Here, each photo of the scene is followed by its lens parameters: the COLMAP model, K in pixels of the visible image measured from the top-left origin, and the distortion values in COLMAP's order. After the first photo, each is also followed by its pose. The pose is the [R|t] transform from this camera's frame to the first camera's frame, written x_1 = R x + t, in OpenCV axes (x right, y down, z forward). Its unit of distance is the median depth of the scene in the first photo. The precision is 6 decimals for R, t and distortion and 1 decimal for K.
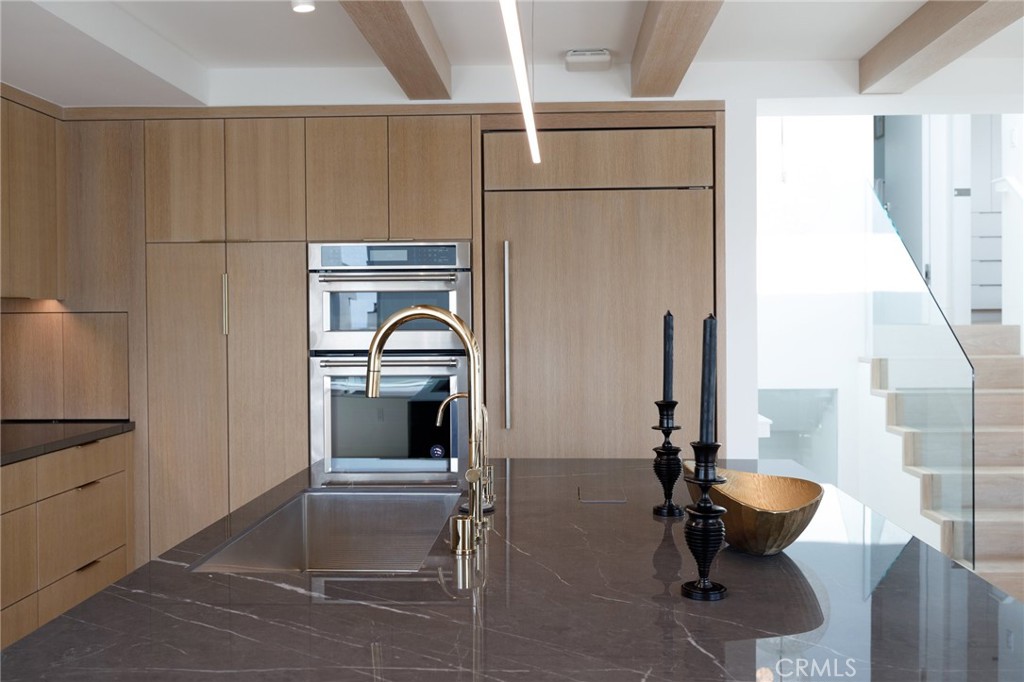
lens RADIAL K [[983.3, 0, 512.1], [0, 983.3, 330.4], [0, 0, 1]] dist [0.001475, 0.003111]
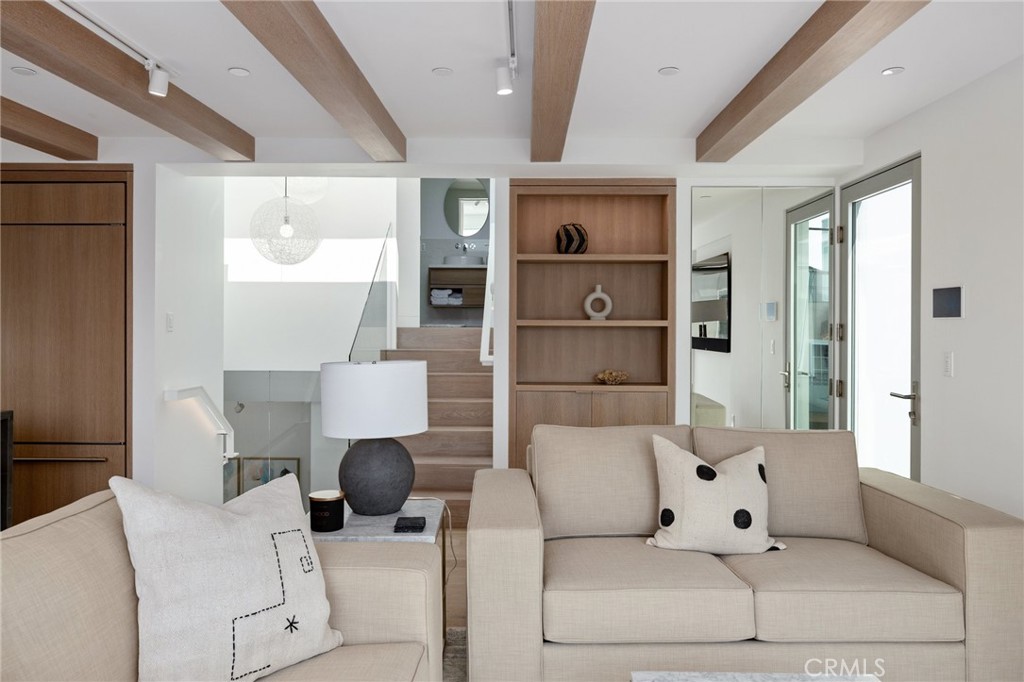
lens RADIAL K [[731.6, 0, 511.0], [0, 731.6, 327.9], [0, 0, 1]] dist [0.000997, -0.002100]
pose [[0.999519, 0.013662, 0.027845, 0.738376], [-0.013337, 0.999841, -0.011806, 0.009630], [-0.028002, 0.011429, 0.999543, -0.075269]]
